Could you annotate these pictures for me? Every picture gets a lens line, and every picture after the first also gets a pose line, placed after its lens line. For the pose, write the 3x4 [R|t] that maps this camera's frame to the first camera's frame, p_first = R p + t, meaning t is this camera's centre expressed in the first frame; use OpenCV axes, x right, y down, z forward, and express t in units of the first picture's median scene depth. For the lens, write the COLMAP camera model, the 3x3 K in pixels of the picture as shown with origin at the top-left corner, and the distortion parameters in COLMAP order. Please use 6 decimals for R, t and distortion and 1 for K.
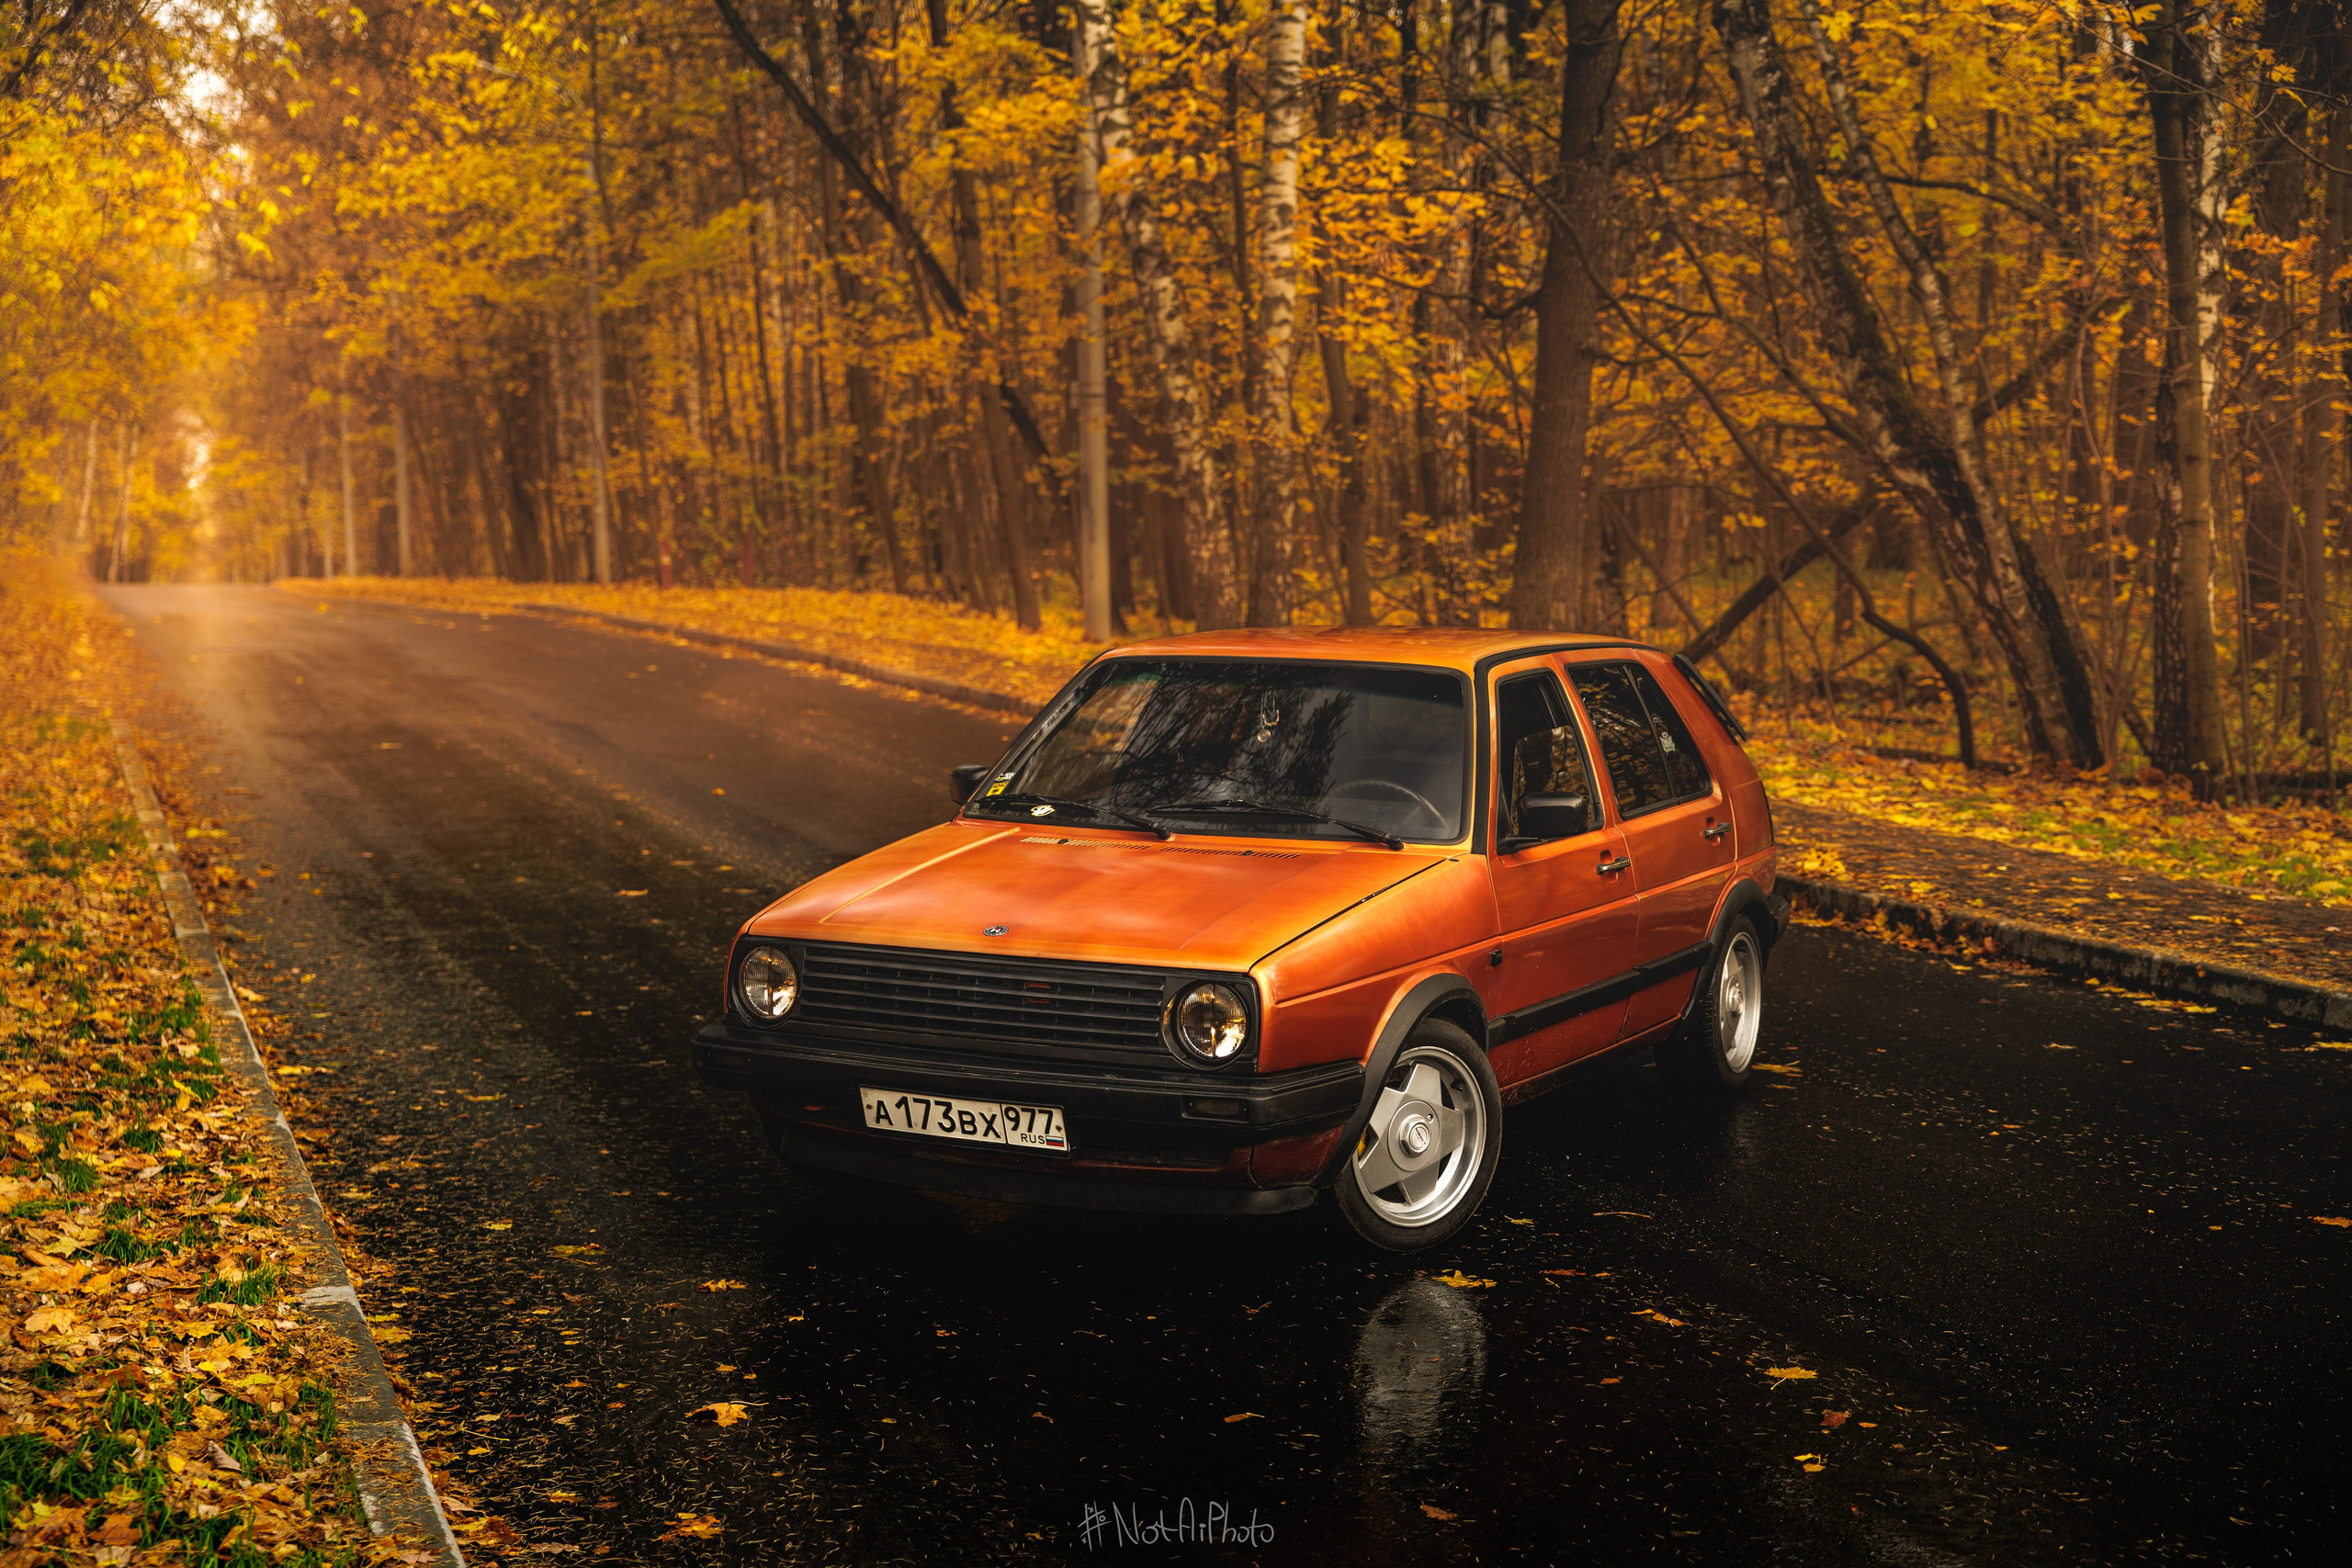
lens RADIAL K [[3372.1, 0, 1176.0], [0, 3372.1, 784.0], [0, 0, 1]] dist [0.013716, 0.092965]
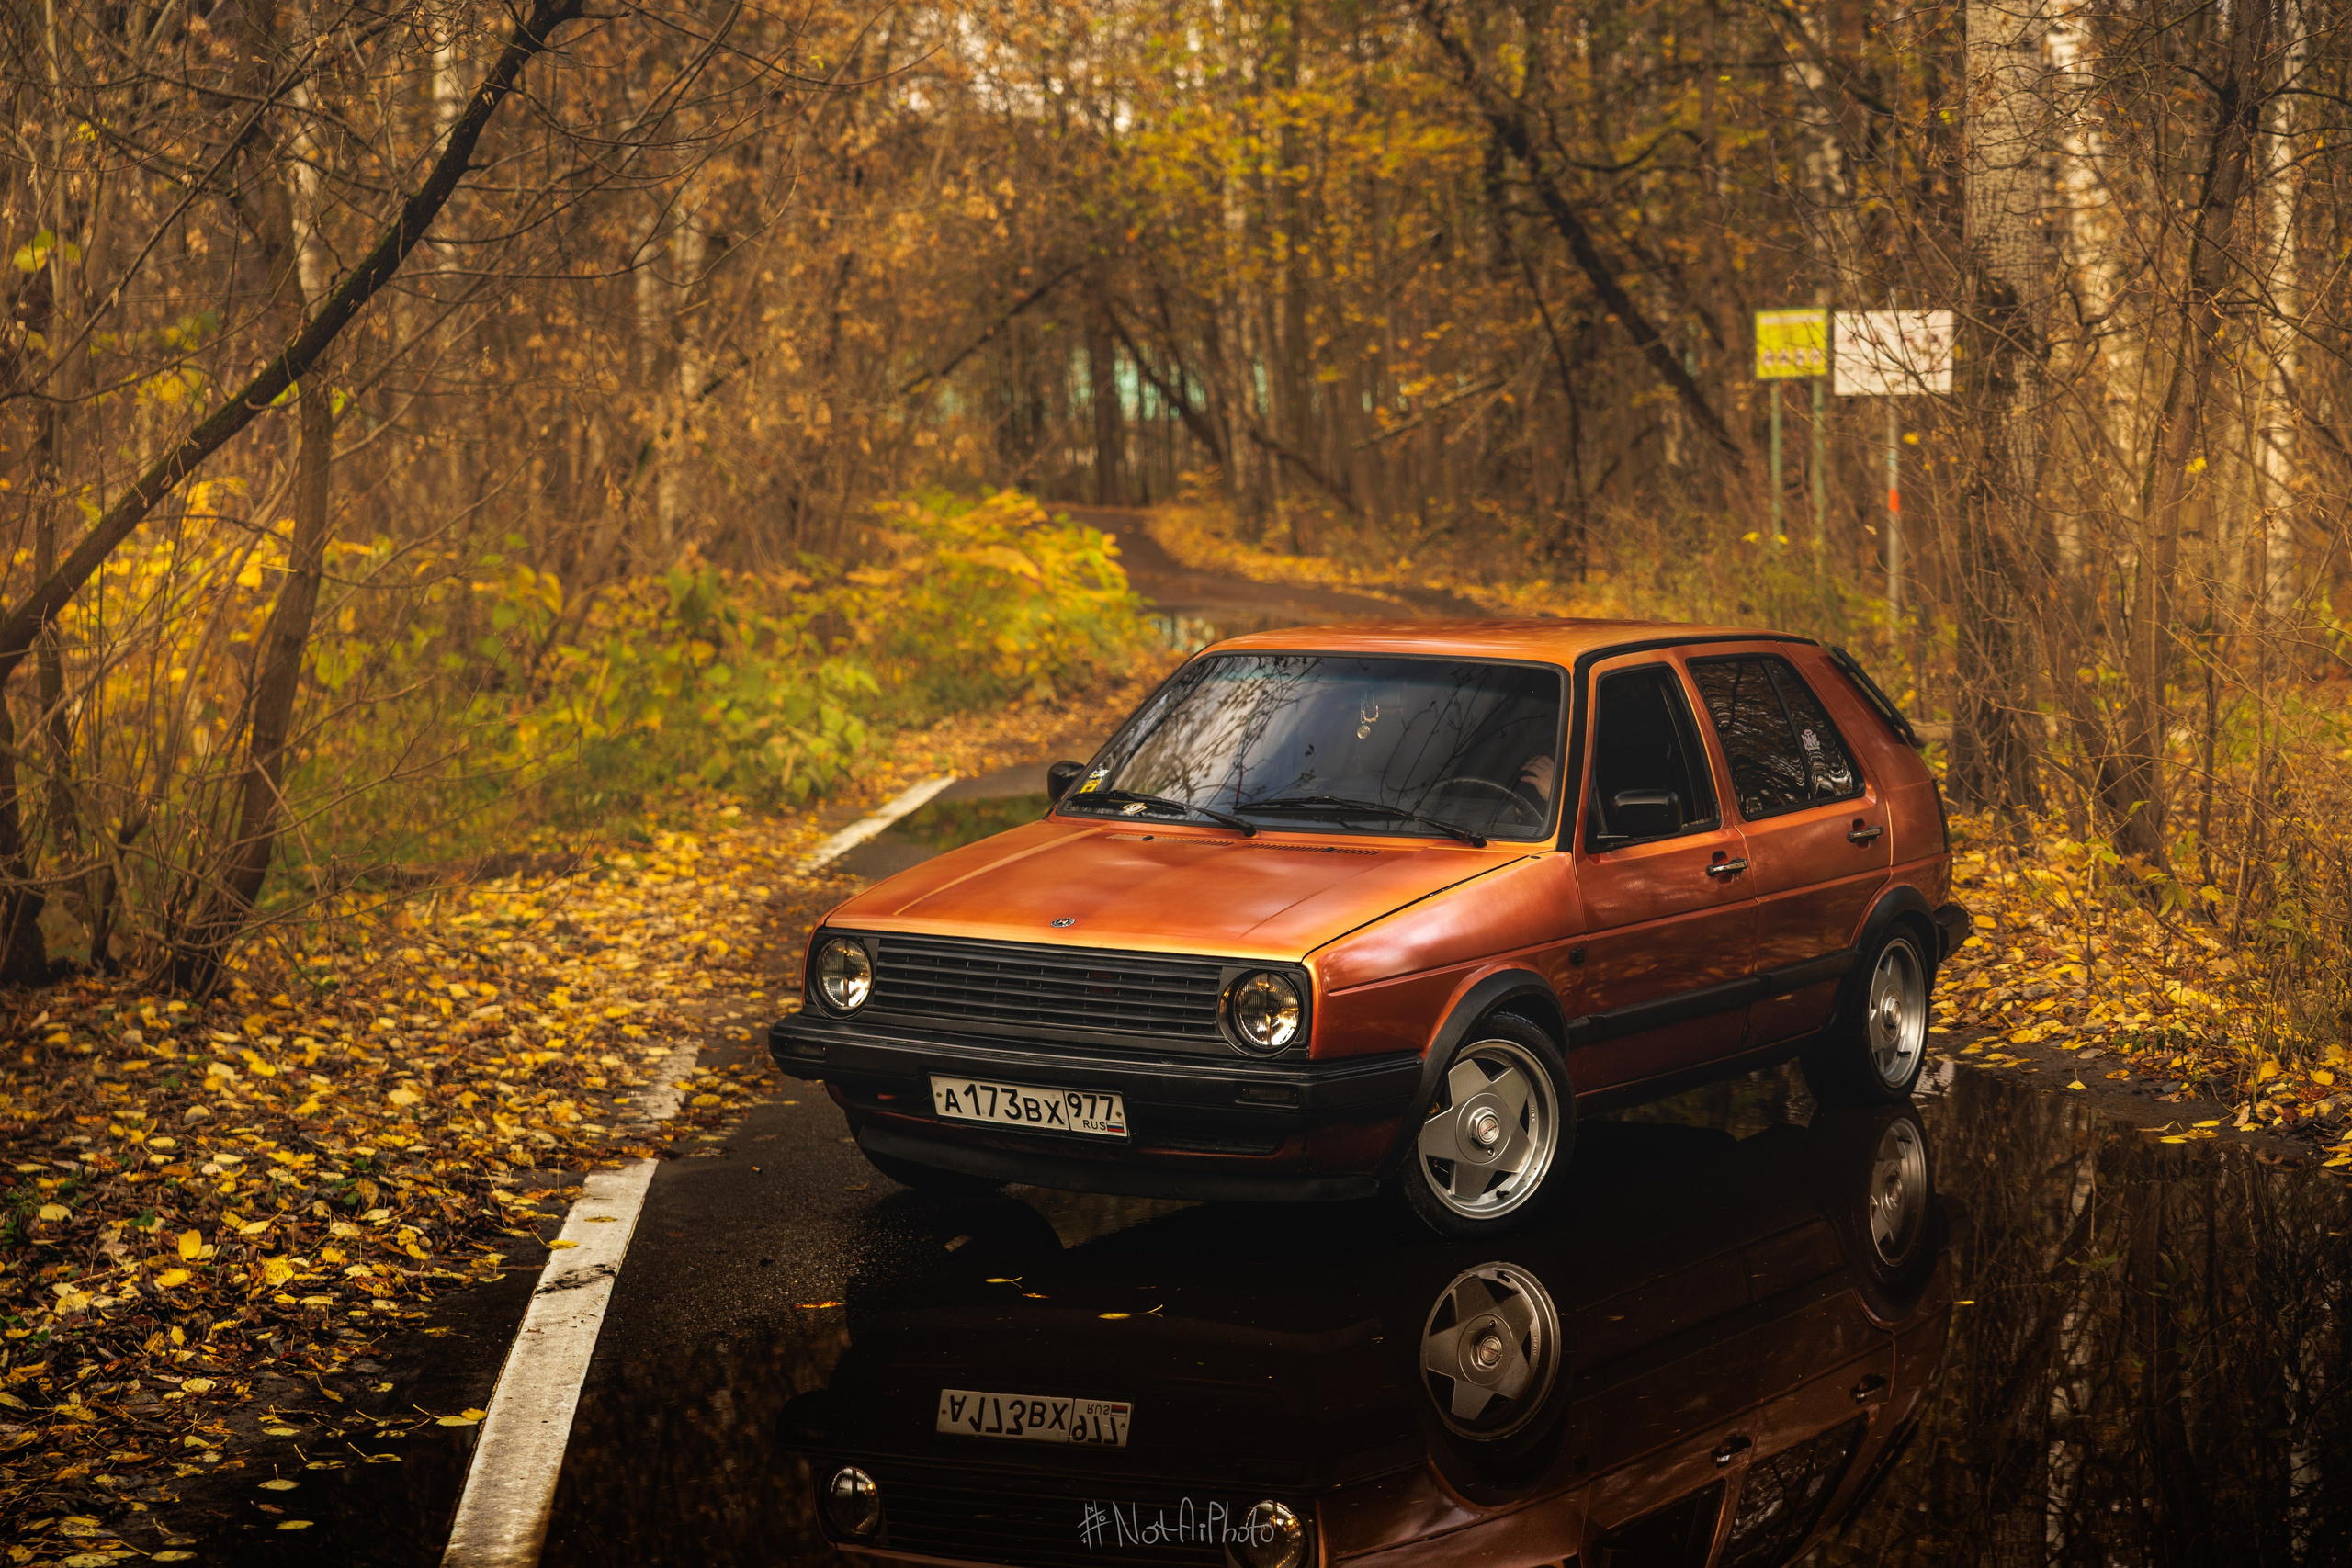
lens RADIAL K [[4593.0, 0, 1188.8], [0, 4593.0, 793.7], [0, 0, 1]] dist [-0.012834, -0.160546]
pose [[0.996941, 0.003598, -0.078077, 0.067768], [-0.003753, 0.999991, -0.001837, 0.005177], [0.078070, 0.002125, 0.996946, -0.277124]]
